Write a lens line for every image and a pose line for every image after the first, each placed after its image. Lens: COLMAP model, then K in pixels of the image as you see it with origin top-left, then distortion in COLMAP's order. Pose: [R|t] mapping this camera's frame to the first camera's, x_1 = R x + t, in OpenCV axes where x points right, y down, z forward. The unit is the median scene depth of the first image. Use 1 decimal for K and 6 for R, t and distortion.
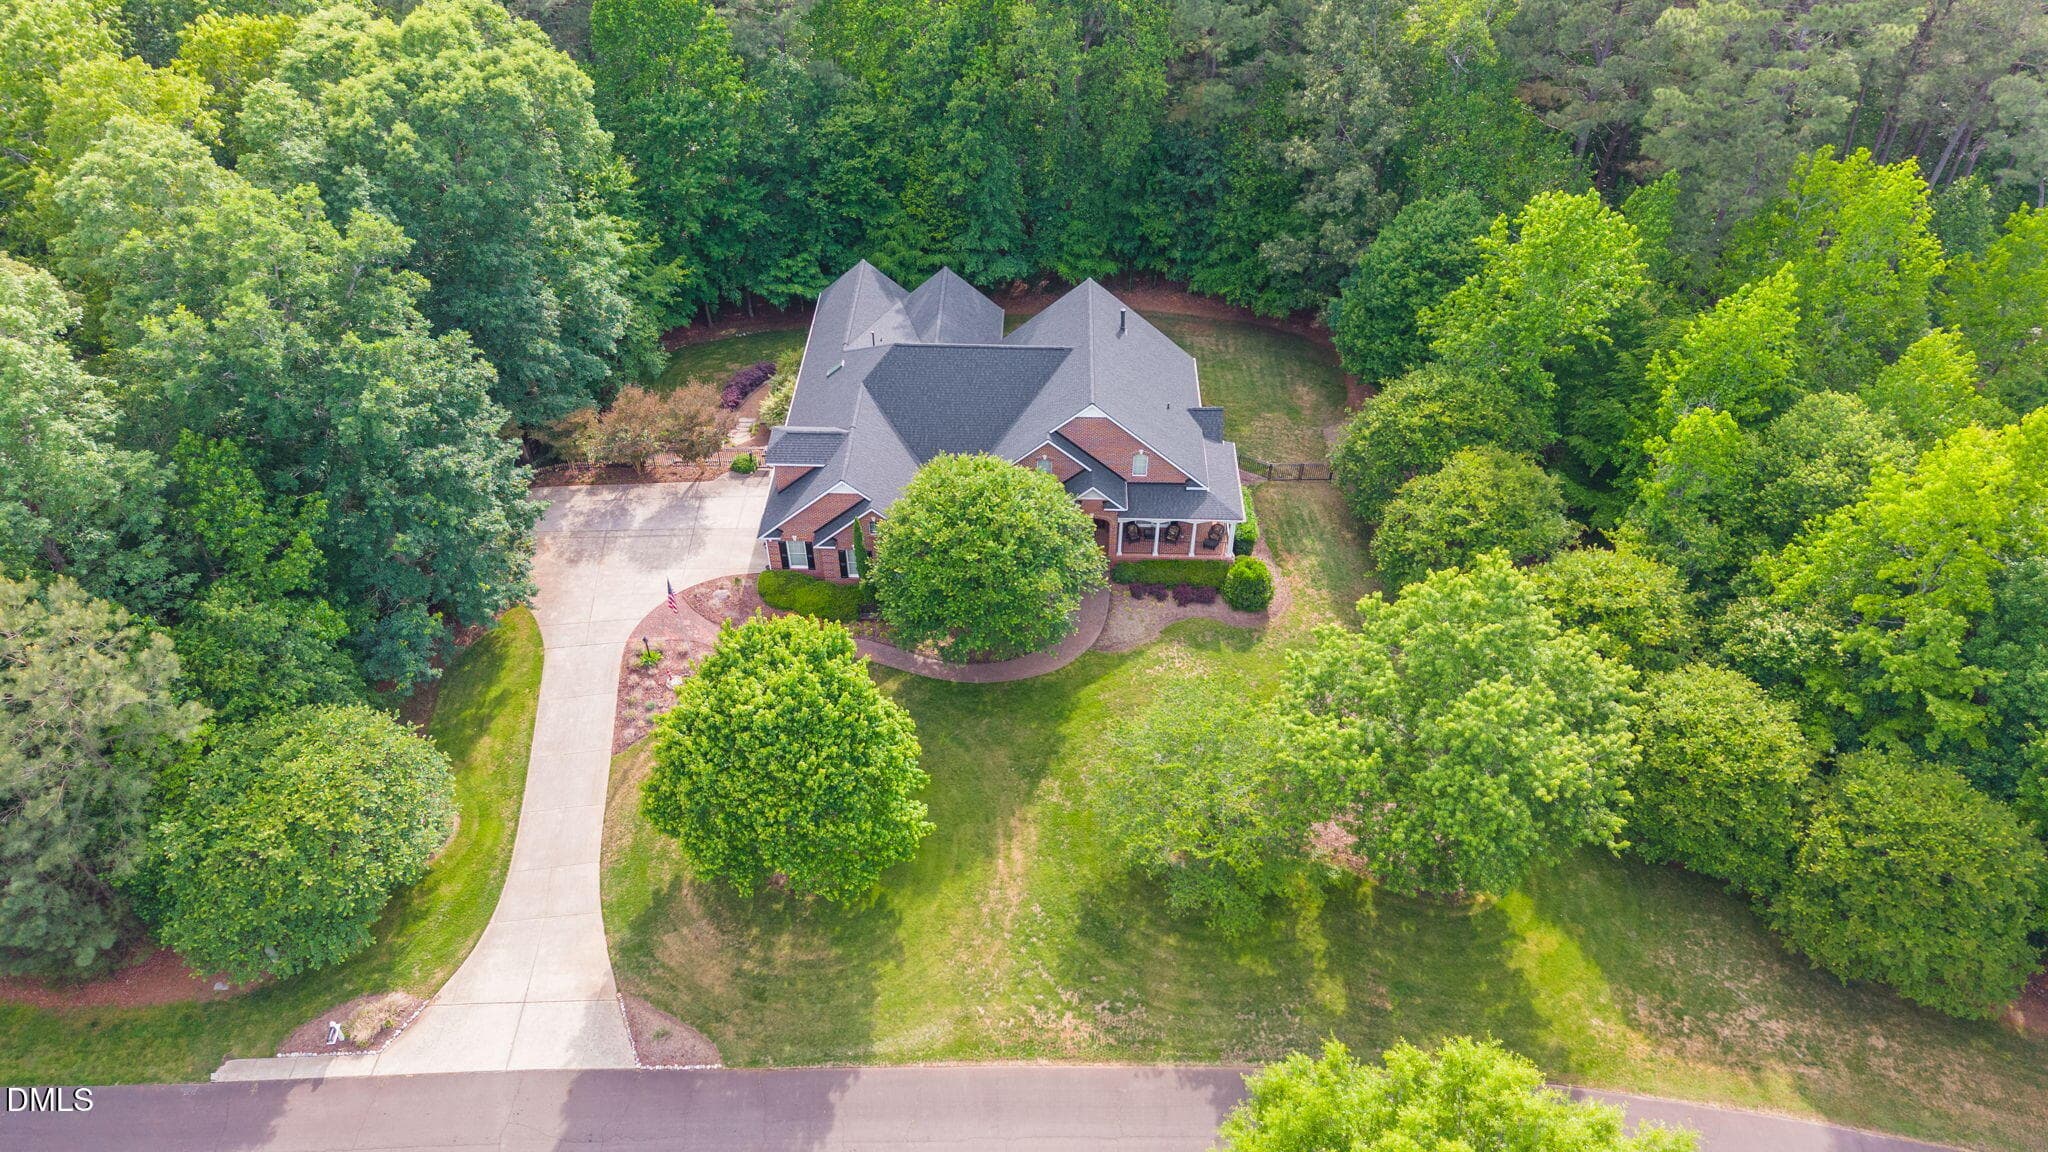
lens RADIAL K [[1391.7, 0, 1021.2], [0, 1391.7, 572.8], [0, 0, 1]] dist [0.033068, -0.000971]
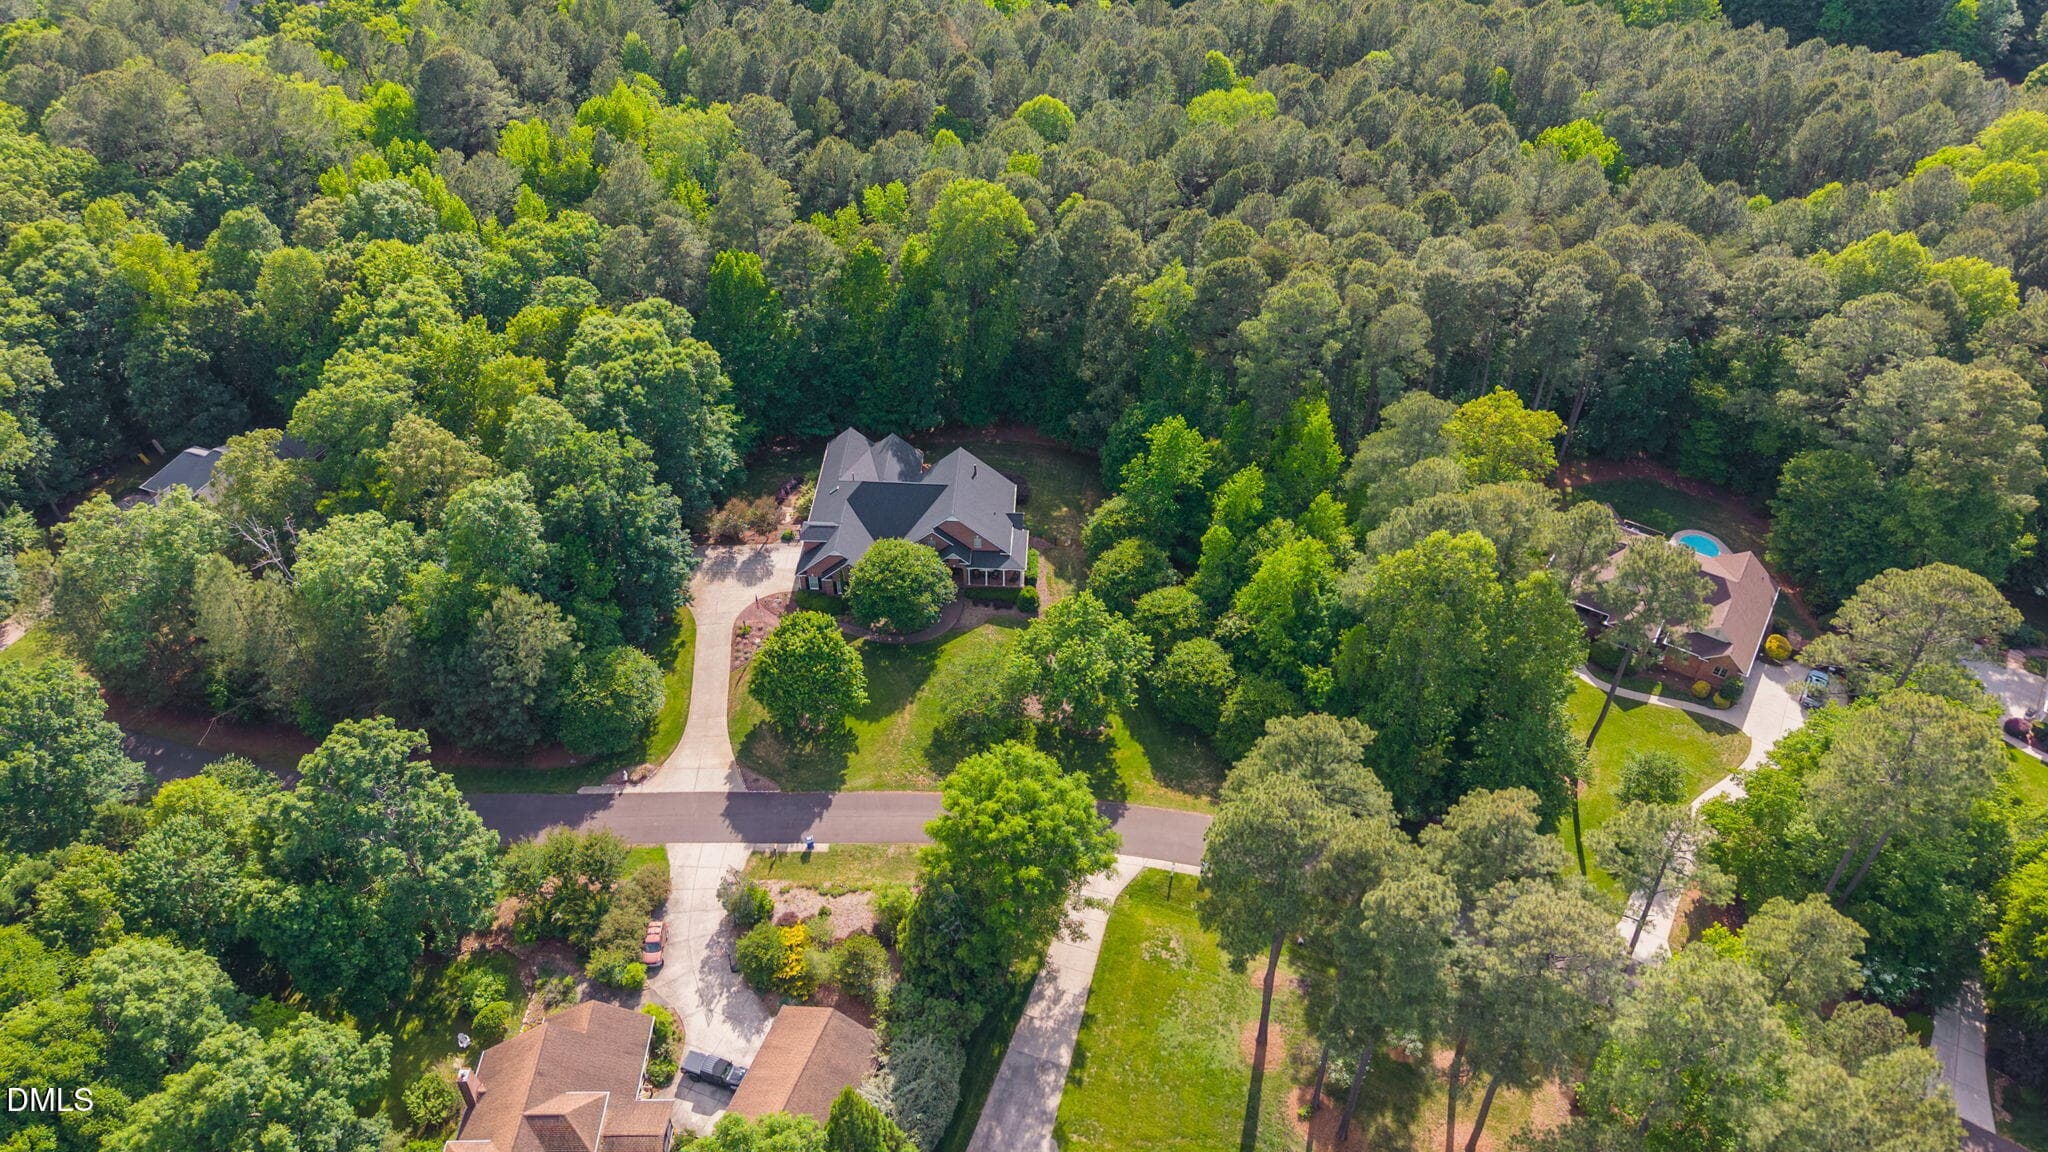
lens RADIAL K [[1391.7, 0, 1032.0], [0, 1391.7, 582.4], [0, 0, 1]] dist [0.033068, -0.000971]
pose [[0.999864, 0.014958, -0.006882, 0.194461], [-0.014902, 0.999856, 0.008116, -0.037545], [0.007002, -0.008012, 0.999943, -1.171342]]
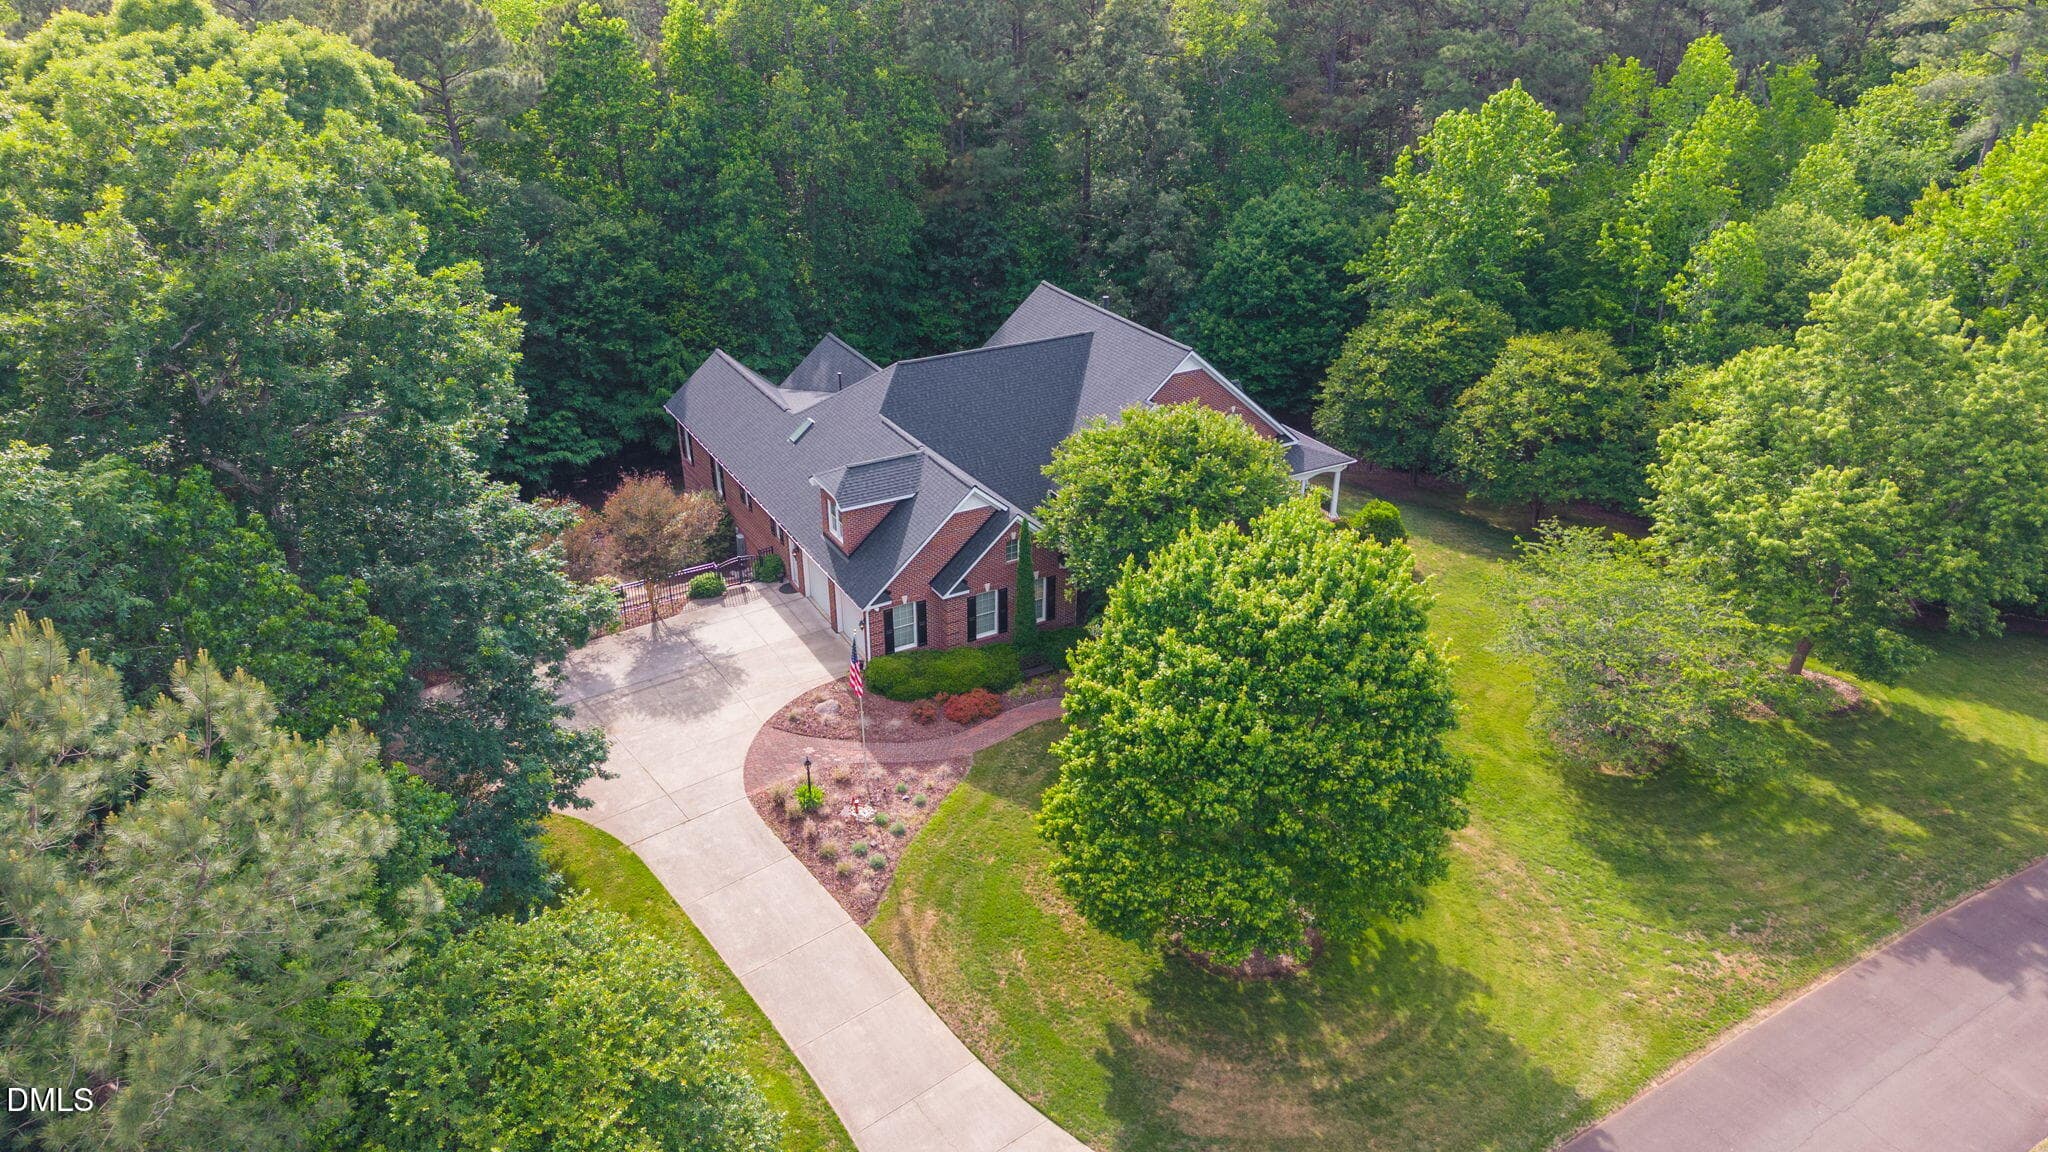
lens RADIAL K [[1391.7, 0, 1023.0], [0, 1391.7, 568.5], [0, 0, 1]] dist [0.033068, -0.000971]
pose [[0.852274, -0.226875, 0.471335, -0.460509], [0.344543, 0.921456, -0.179468, 0.113509], [-0.393598, 0.315351, 0.863501, 0.367148]]
